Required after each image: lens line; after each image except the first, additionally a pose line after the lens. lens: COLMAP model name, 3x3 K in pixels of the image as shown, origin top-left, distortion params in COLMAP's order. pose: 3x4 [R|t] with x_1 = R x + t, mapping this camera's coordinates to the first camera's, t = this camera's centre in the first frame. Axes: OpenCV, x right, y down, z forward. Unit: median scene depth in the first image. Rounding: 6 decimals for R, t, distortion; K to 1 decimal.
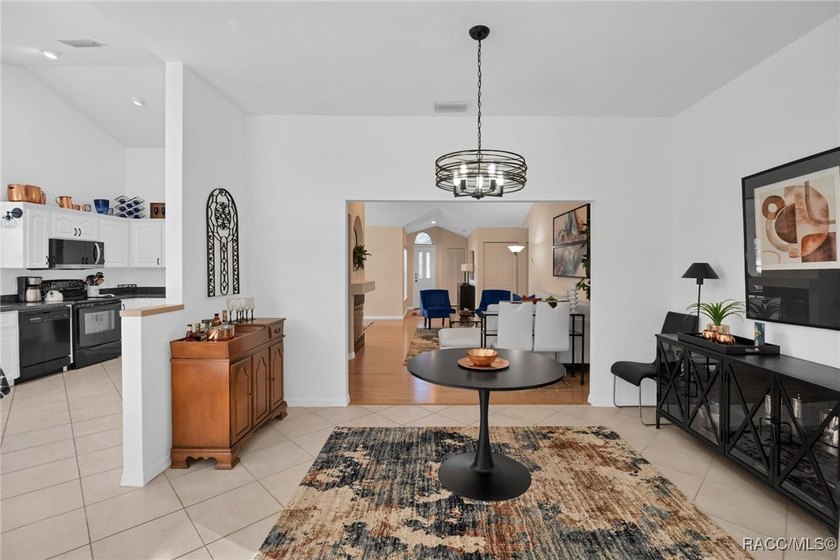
lens RADIAL K [[387.3, 0, 421.2], [0, 387.3, 270.5], [0, 0, 1]] dist [-0.016662, -0.000284]
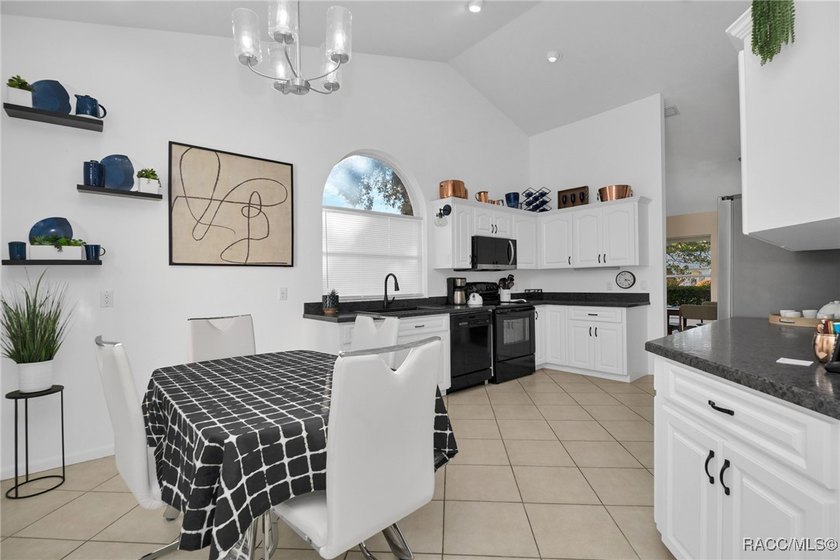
lens RADIAL K [[381.8, 0, 424.1], [0, 381.8, 276.1], [0, 0, 1]] dist [-0.002461, 0.000029]
pose [[0.659656, -0.018337, -0.751344, -0.333180], [0.005521, 0.999794, -0.019554, 0.027272], [0.751547, 0.008751, 0.659621, 0.282698]]
